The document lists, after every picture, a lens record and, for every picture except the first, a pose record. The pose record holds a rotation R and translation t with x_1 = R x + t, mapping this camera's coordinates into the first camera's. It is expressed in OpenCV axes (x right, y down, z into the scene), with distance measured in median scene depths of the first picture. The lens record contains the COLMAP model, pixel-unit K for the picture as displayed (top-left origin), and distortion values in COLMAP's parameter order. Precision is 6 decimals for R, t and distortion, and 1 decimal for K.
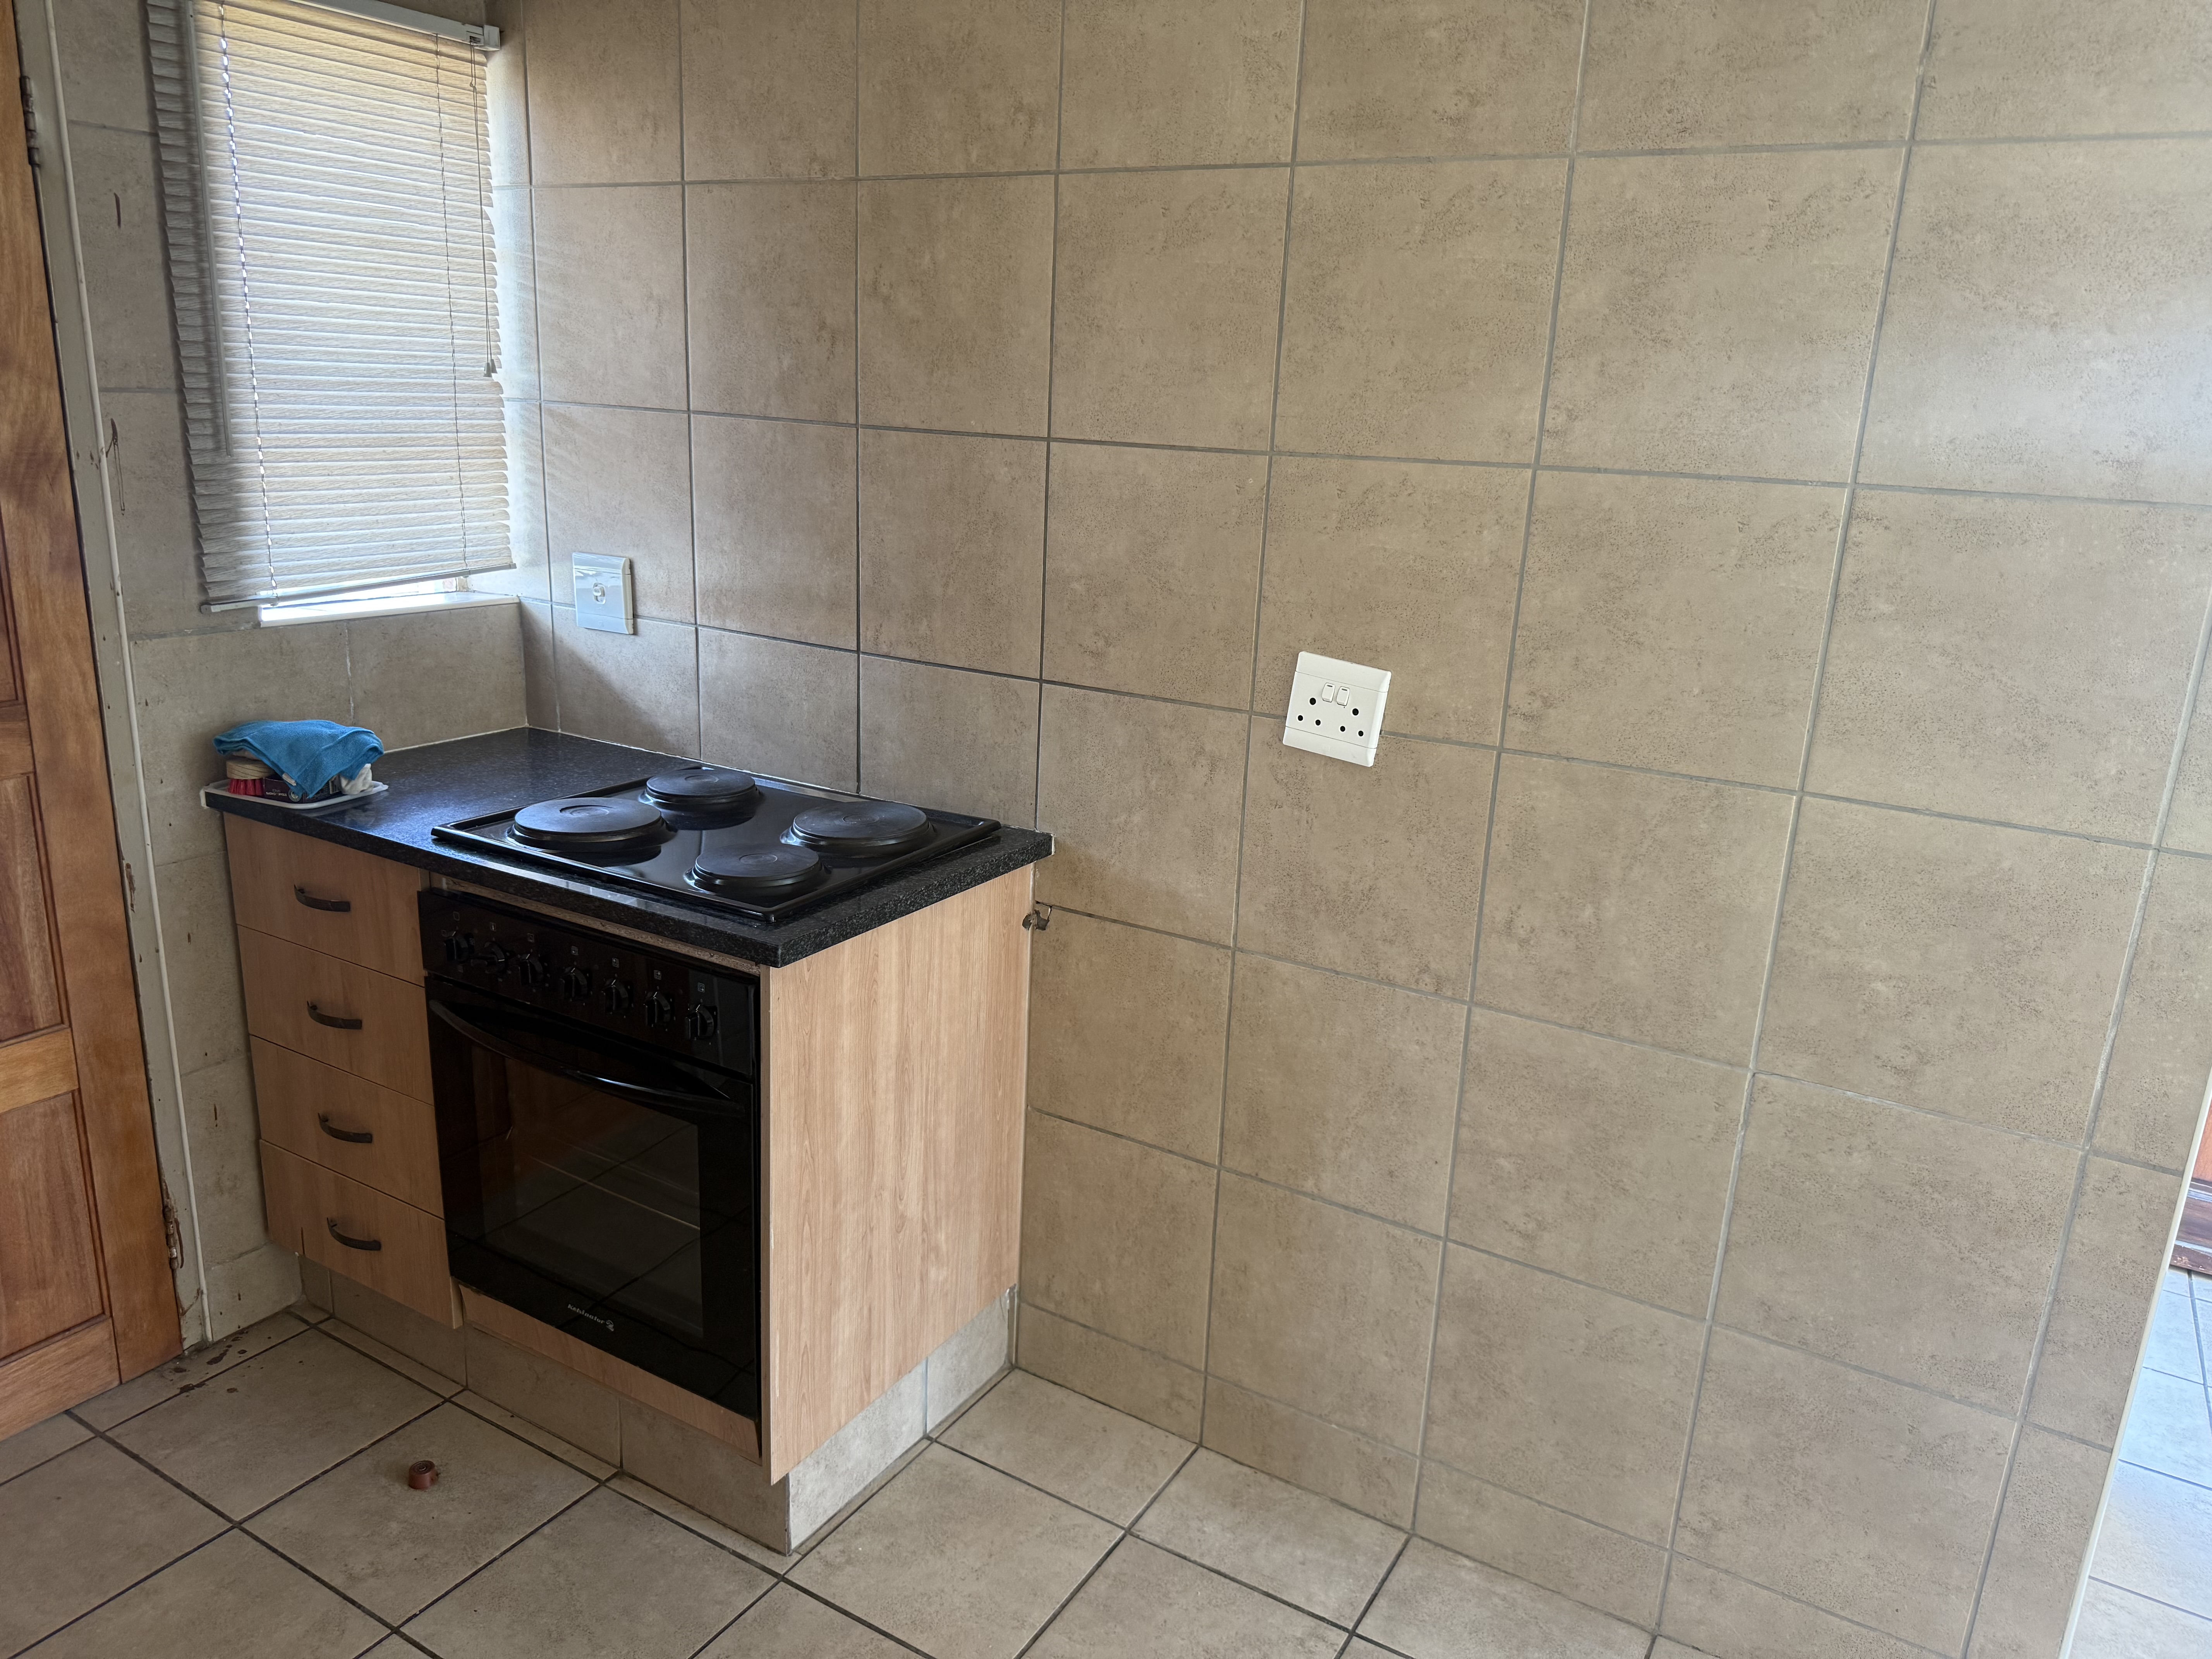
lens RADIAL K [[1554.3, 0, 1108.3], [0, 1554.3, 825.3], [0, 0, 1]] dist [0.067490, -0.091777]
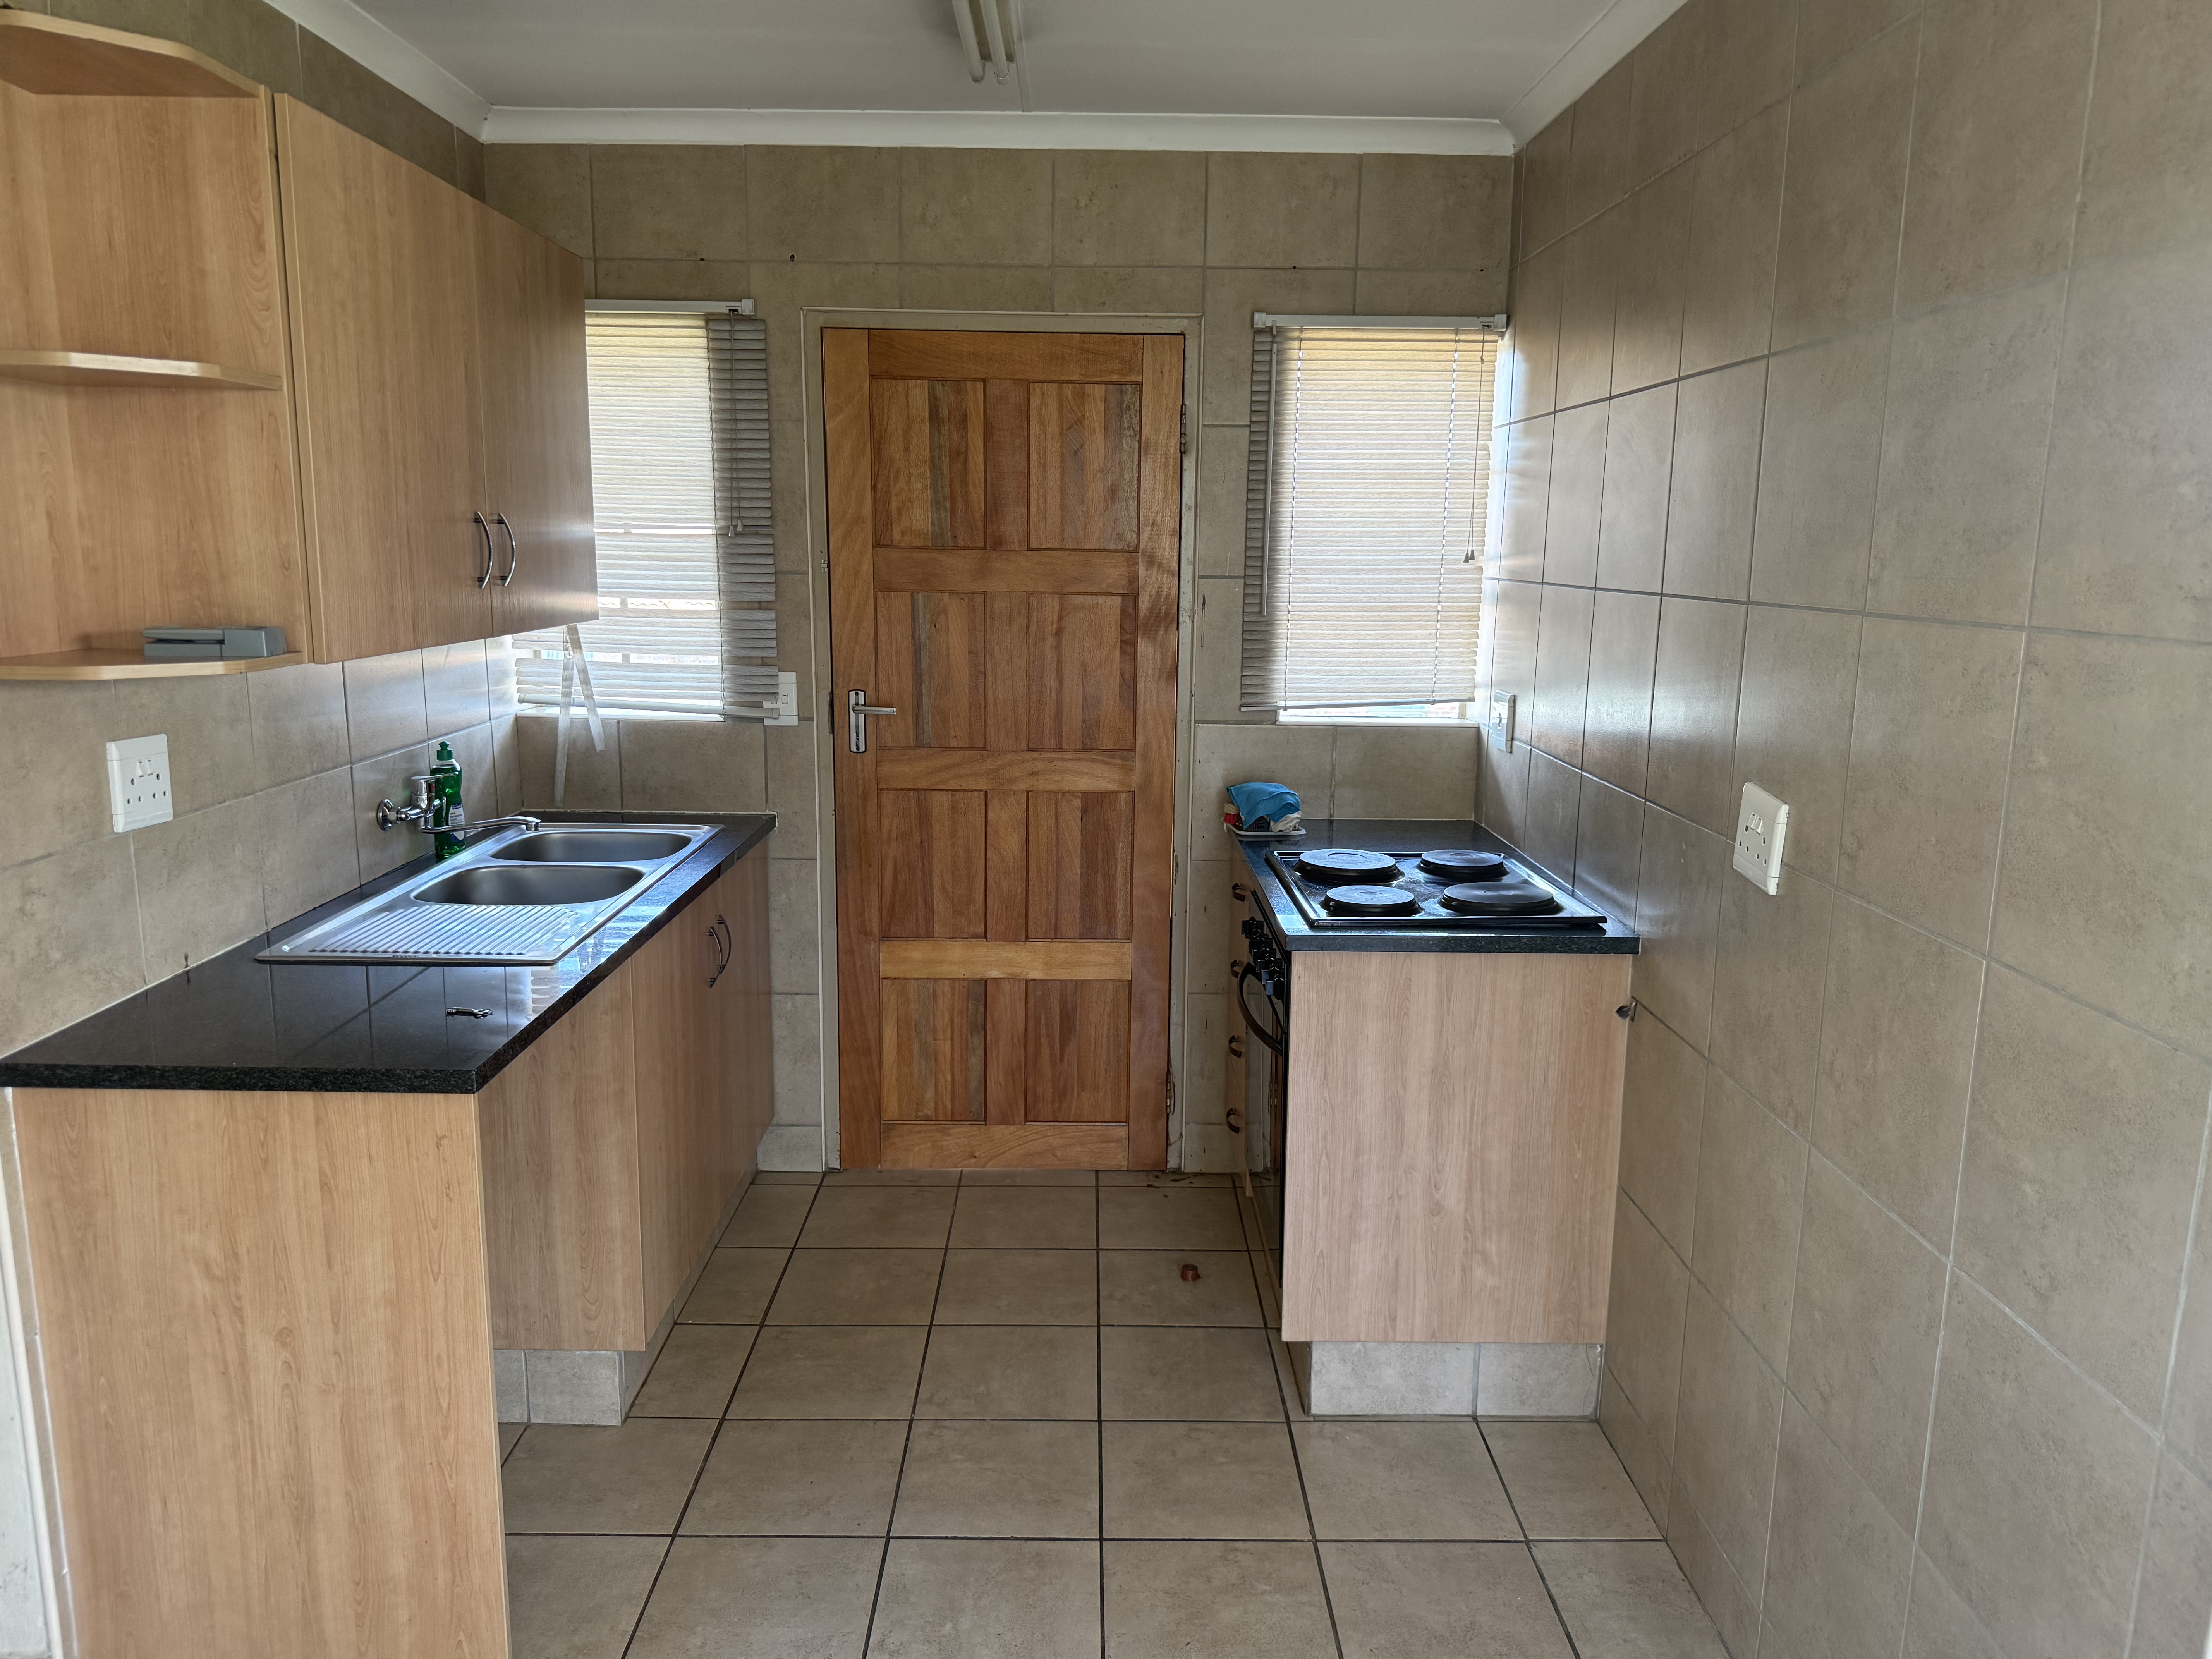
lens RADIAL K [[1569.6, 0, 1102.6], [0, 1569.6, 842.4], [0, 0, 1]] dist [0.123364, -0.157814]
pose [[0.517227, 0.122014, -0.847106, 0.809772], [-0.215409, 0.976481, 0.009124, 0.013830], [0.828296, 0.177755, 0.531346, 0.049597]]
